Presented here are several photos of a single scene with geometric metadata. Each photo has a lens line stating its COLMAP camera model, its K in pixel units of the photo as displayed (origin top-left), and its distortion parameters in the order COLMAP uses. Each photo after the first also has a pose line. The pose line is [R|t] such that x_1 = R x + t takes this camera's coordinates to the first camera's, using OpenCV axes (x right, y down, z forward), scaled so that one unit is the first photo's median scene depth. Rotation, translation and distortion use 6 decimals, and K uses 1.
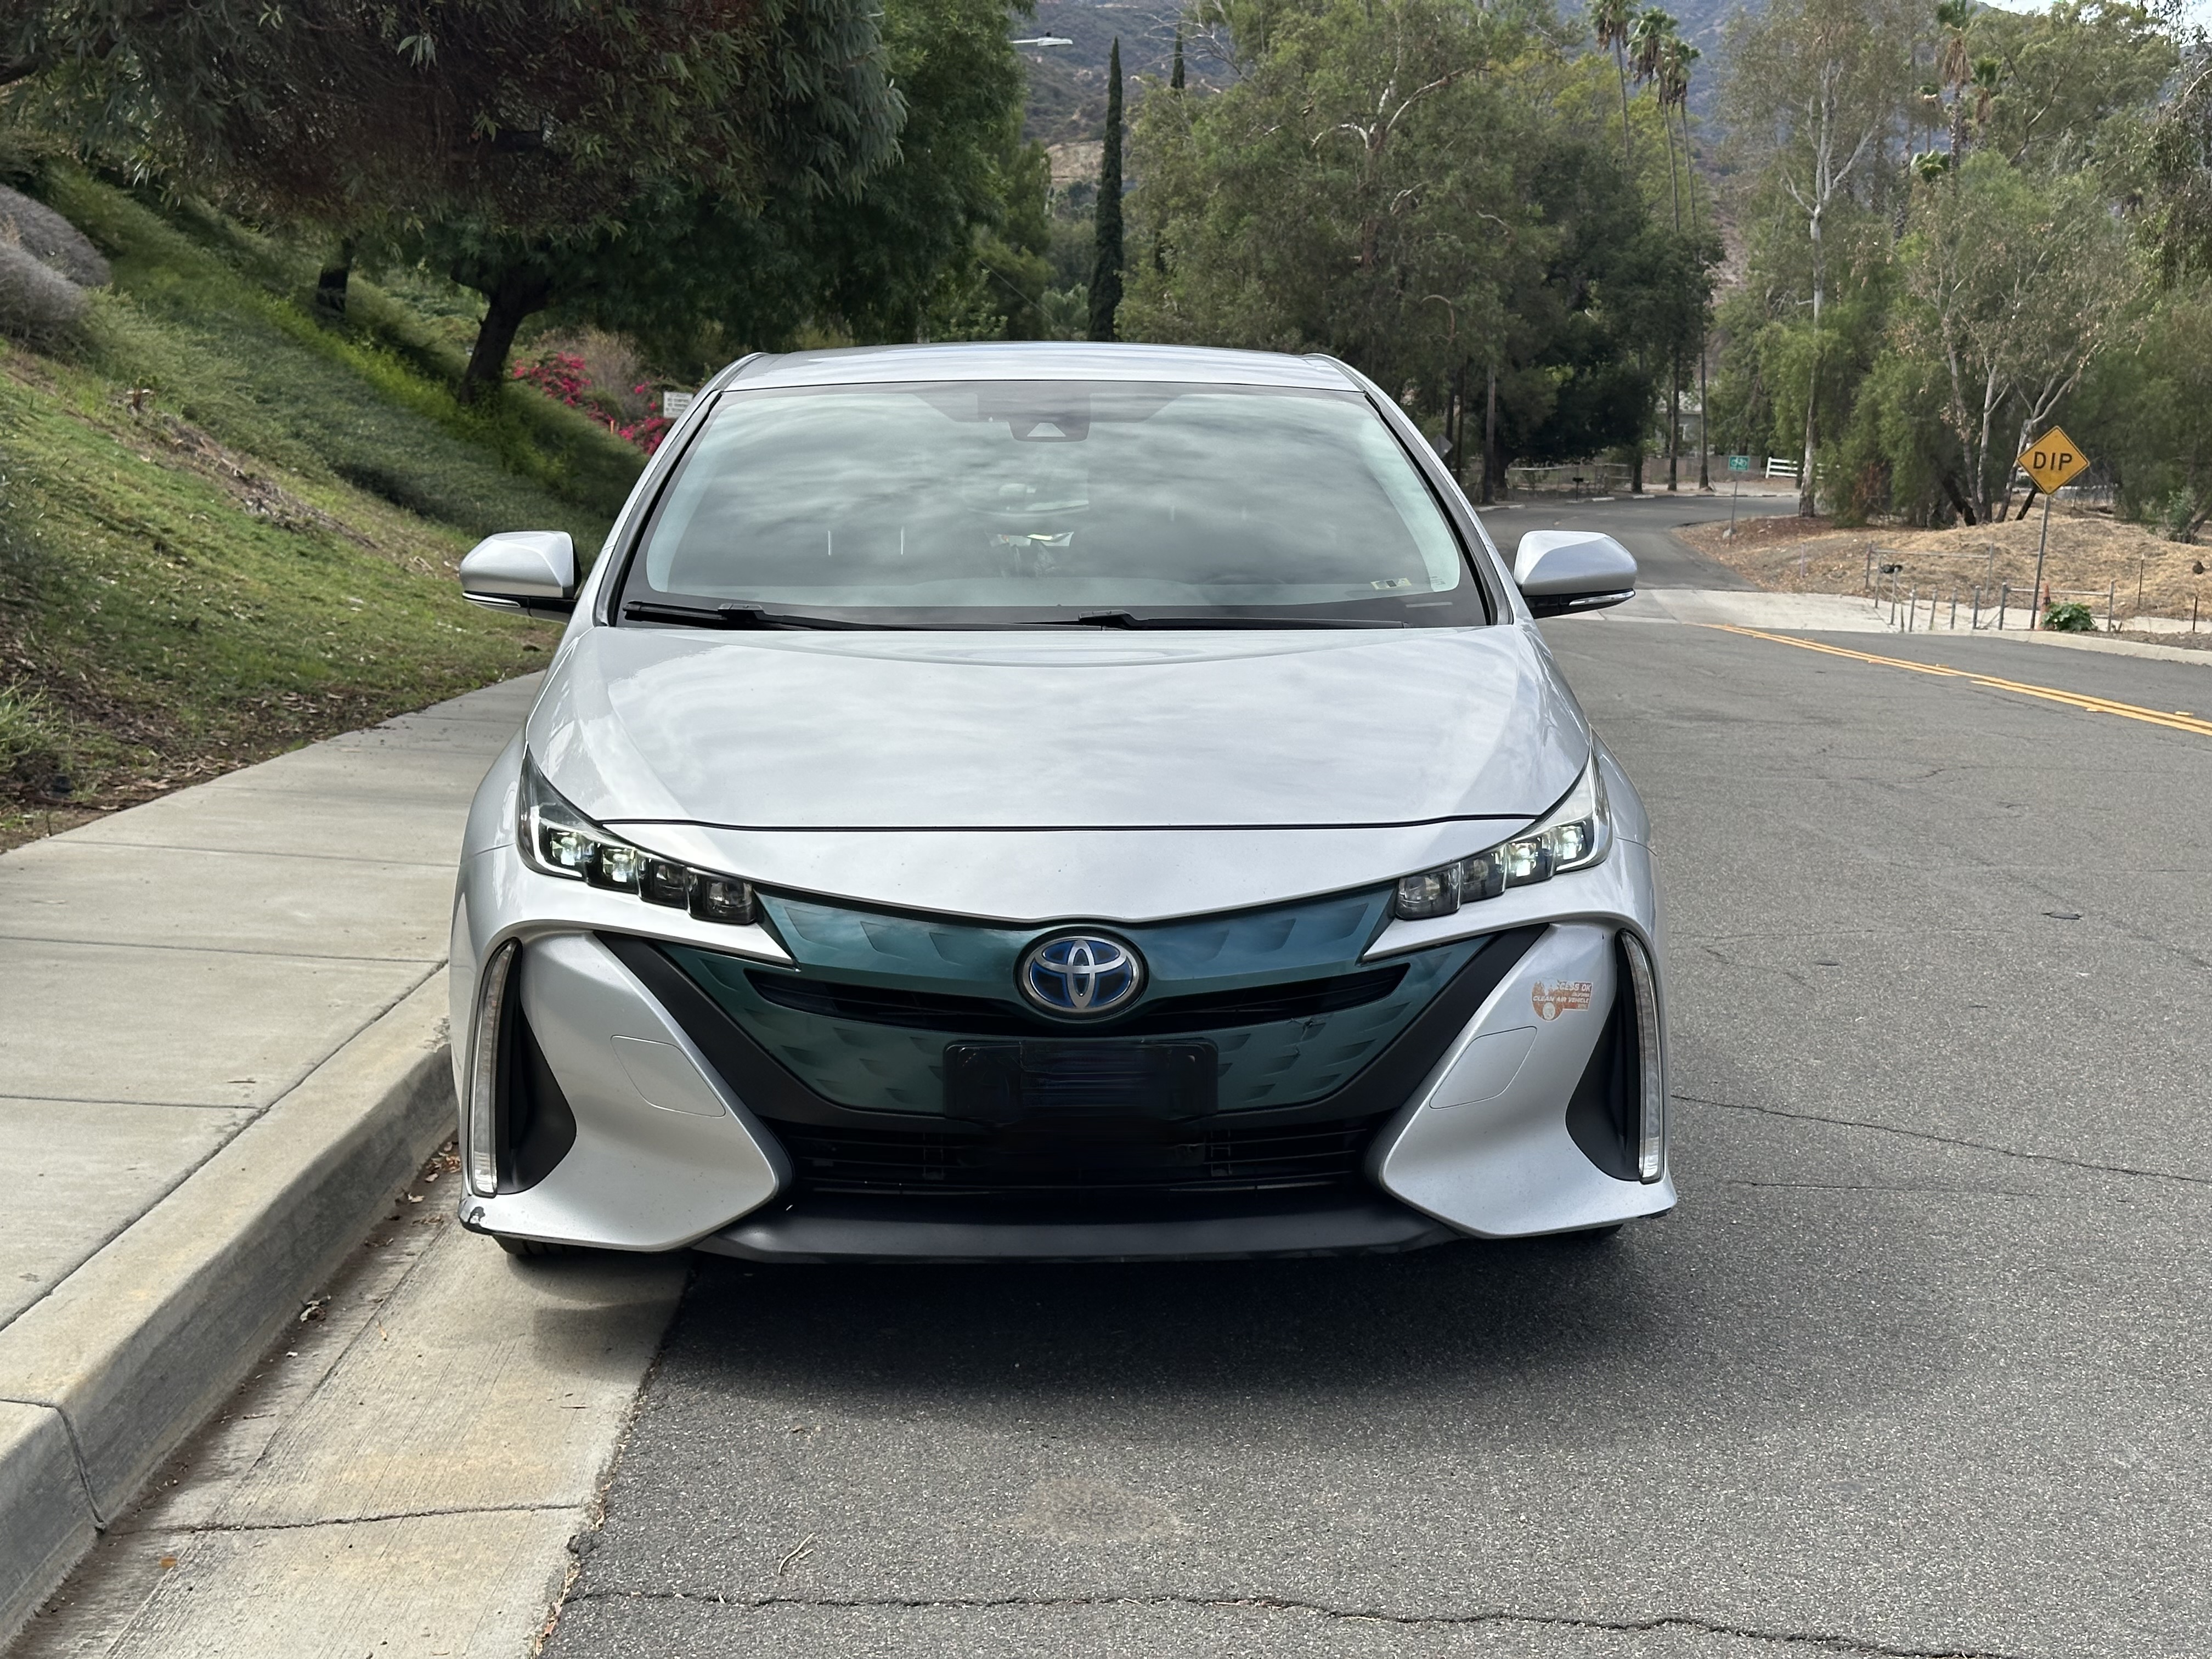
lens RADIAL K [[3196.9, 0, 1108.0], [0, 3196.9, 845.7], [0, 0, 1]] dist [0.059813, 0.000000]
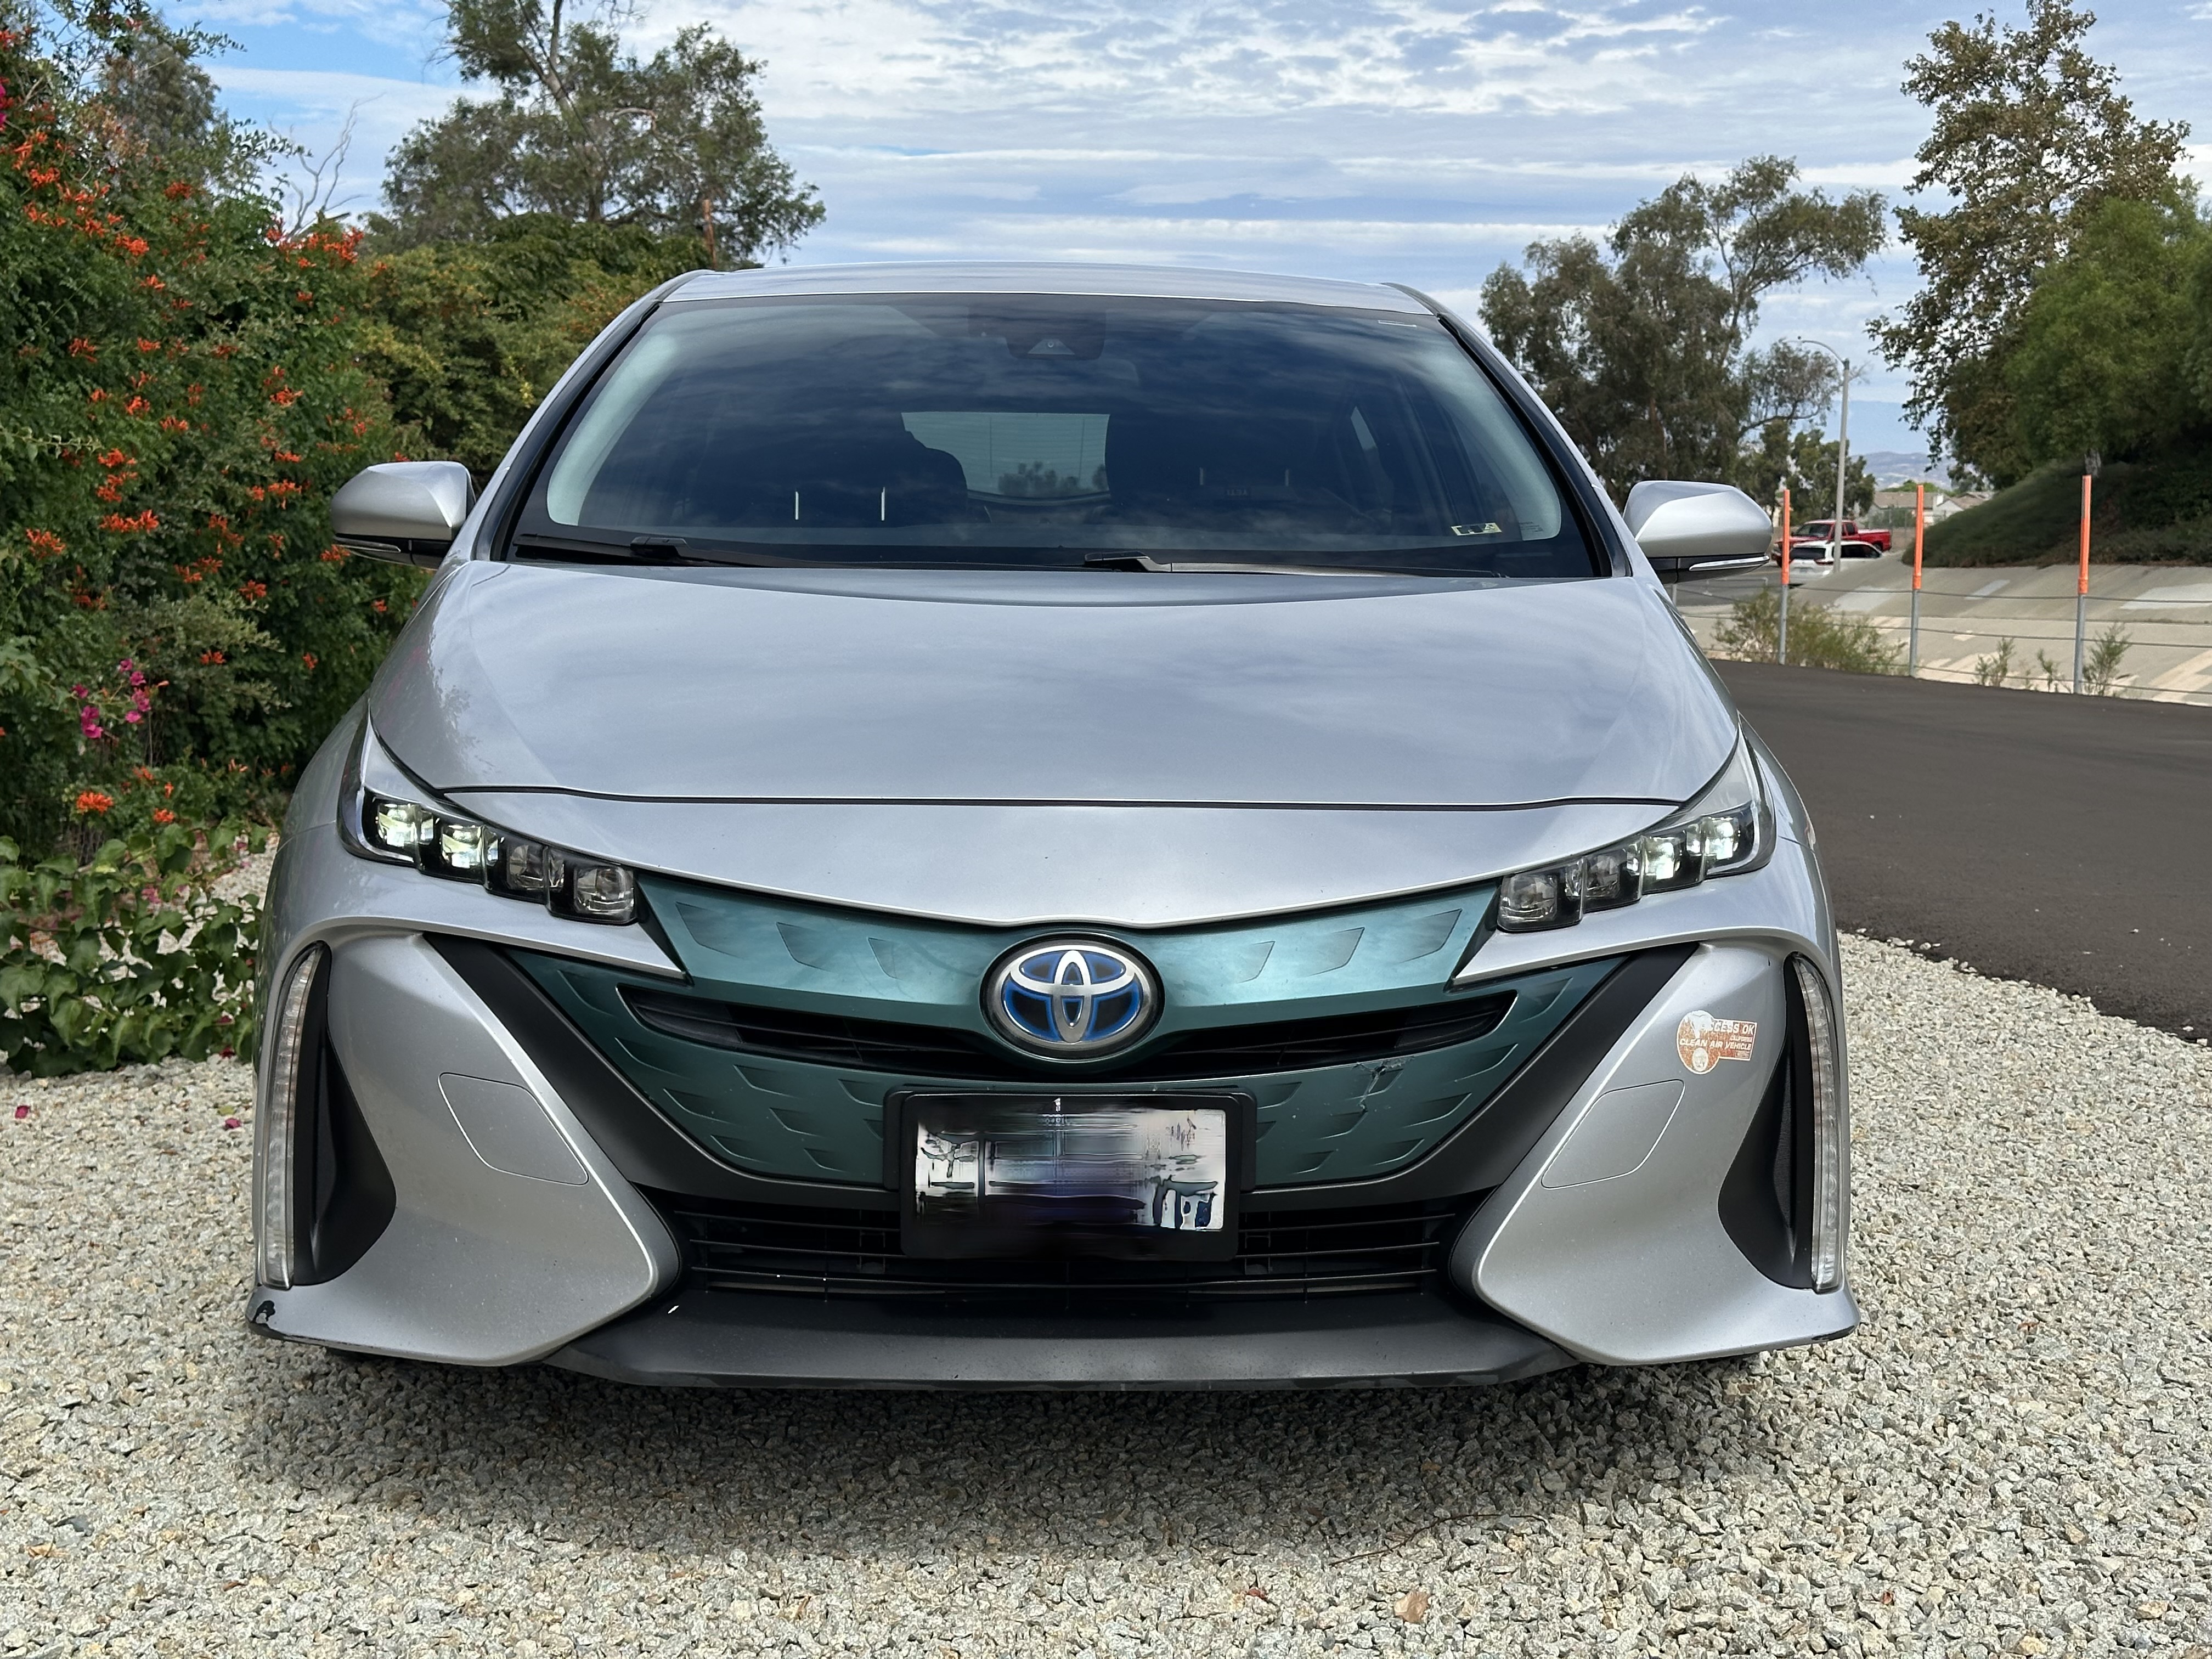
lens RADIAL K [[3196.9, 0, 1108.6], [0, 3196.9, 810.7], [0, 0, 1]] dist [0.059813, 0.000000]
pose [[0.999886, 0.014095, -0.005445, 0.003103], [-0.014274, 0.999301, -0.034545, 0.020937], [0.004955, 0.034619, 0.999388, 0.243275]]
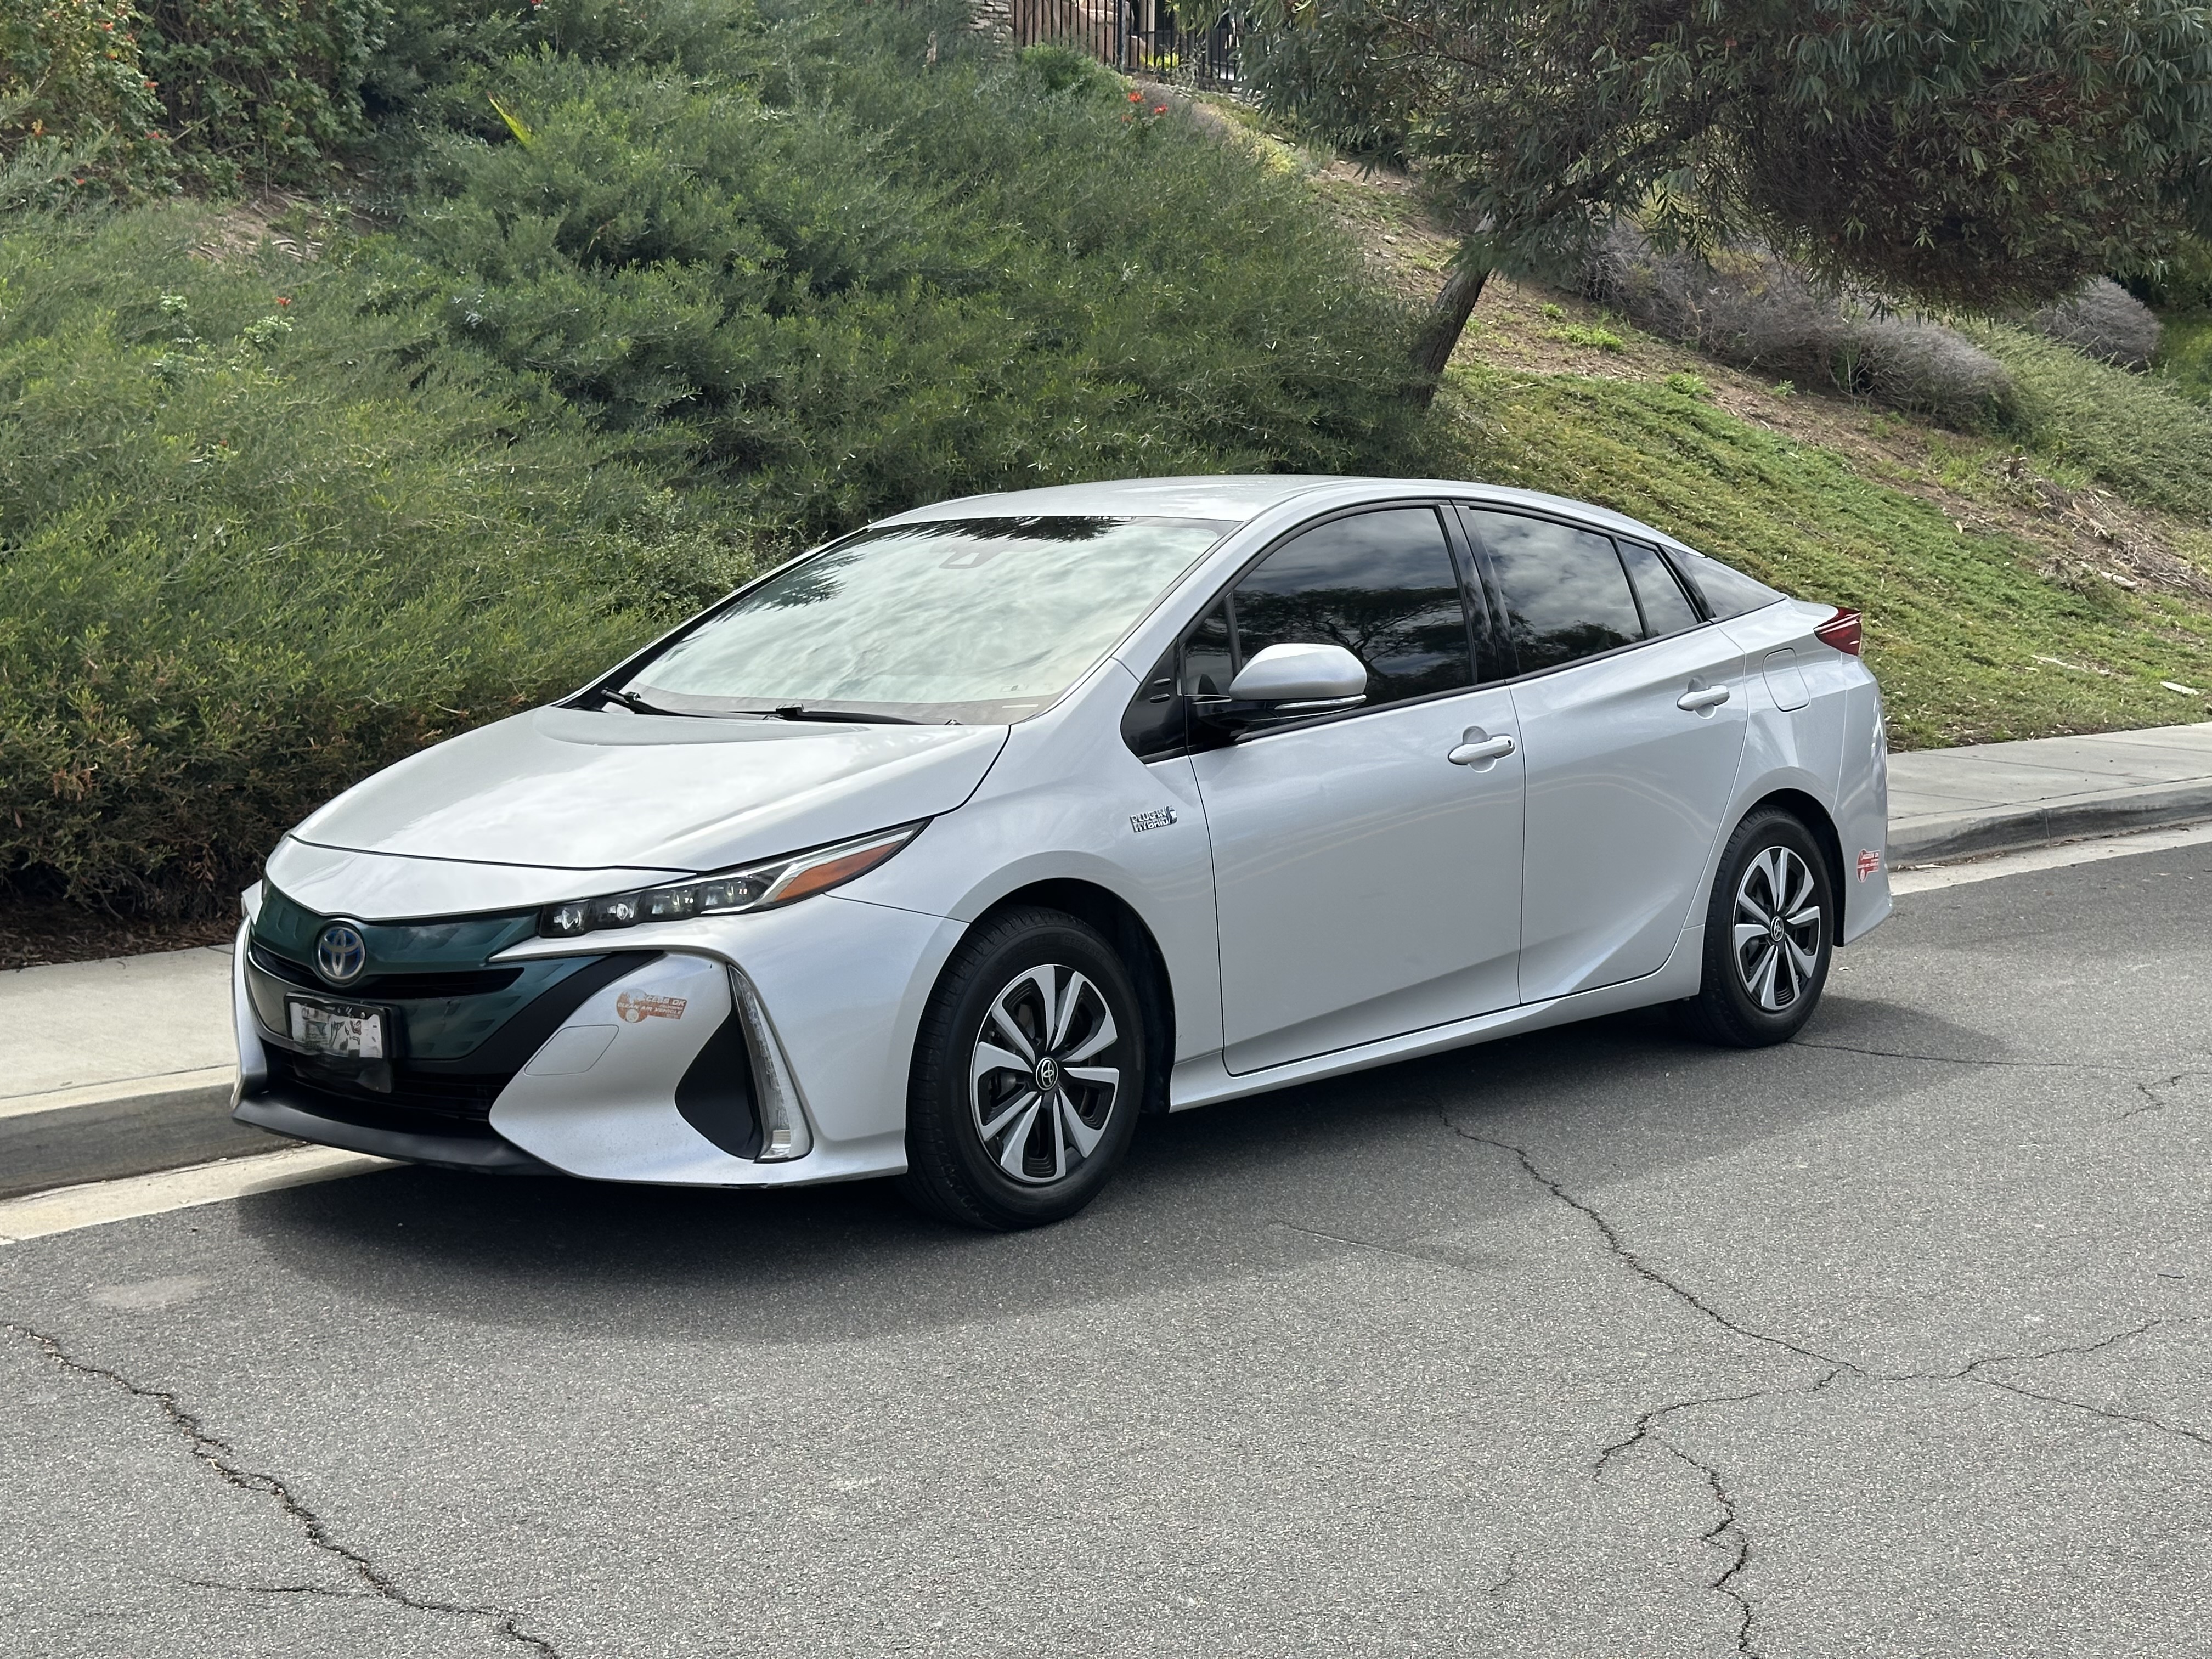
lens RADIAL K [[3196.9, 0, 1106.7], [0, 3196.9, 835.5], [0, 0, 1]] dist [0.059813, 0.000000]
pose [[0.720387, 0.052865, -0.691555, 1.164003], [-0.063293, 0.997941, 0.010354, -0.048195], [0.690679, 0.036312, 0.722249, 0.161238]]
